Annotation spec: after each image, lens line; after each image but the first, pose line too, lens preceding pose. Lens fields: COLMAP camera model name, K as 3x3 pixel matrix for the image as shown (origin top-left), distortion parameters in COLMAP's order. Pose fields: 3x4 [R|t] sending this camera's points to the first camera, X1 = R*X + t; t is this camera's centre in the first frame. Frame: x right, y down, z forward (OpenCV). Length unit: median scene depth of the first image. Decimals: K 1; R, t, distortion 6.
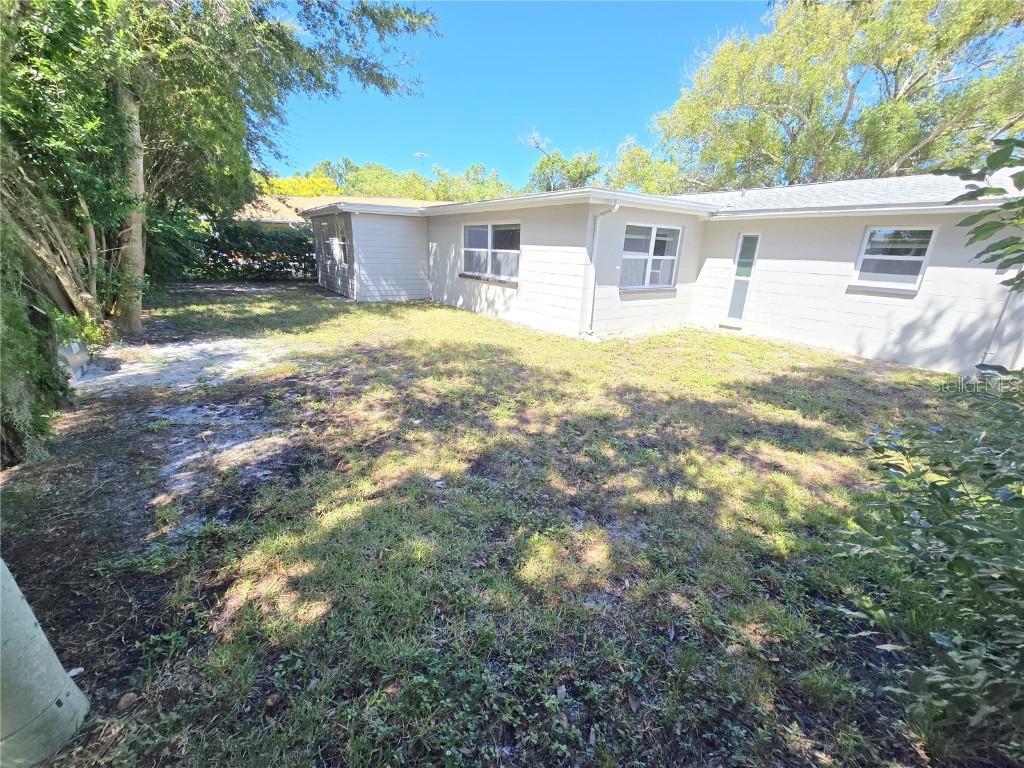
lens RADIAL K [[413.5, 0, 512.0], [0, 413.5, 384.0], [0, 0, 1]] dist [0.001220, 0.000376]
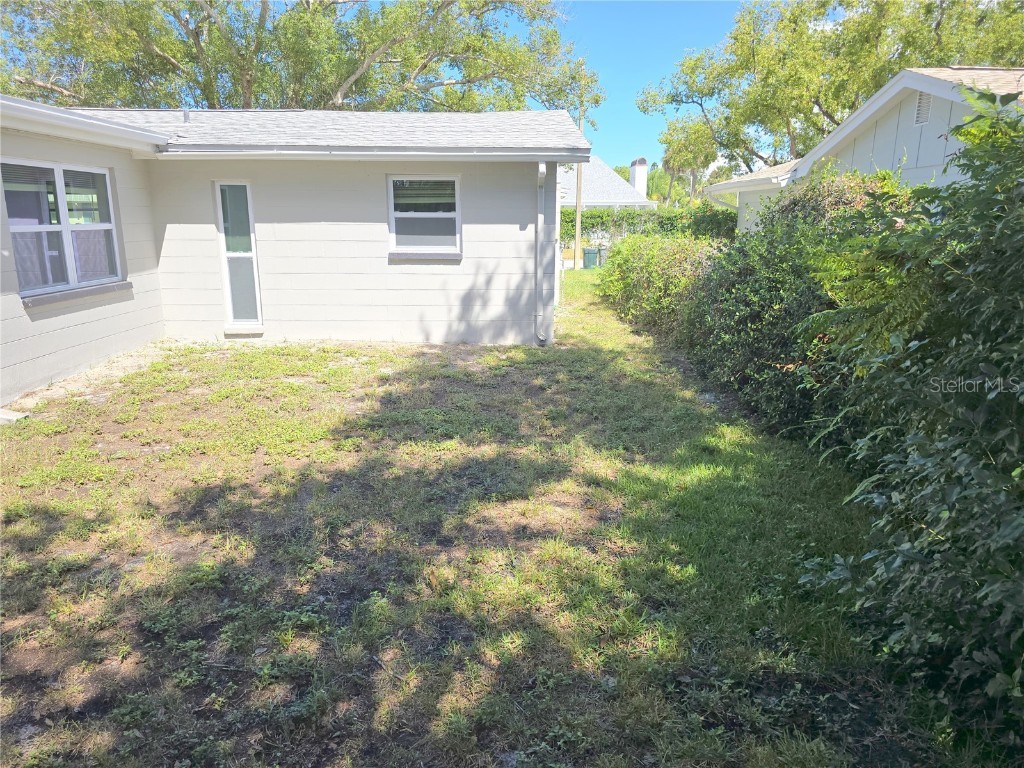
lens RADIAL K [[682.3, 0, 512.0], [0, 682.3, 384.0], [0, 0, 1]] dist [0.054965, -0.055236]
pose [[0.566813, -0.229622, 0.791200, -0.092961], [0.277572, 0.957450, 0.079020, -0.060226], [-0.775679, 0.174825, 0.606431, 0.154755]]
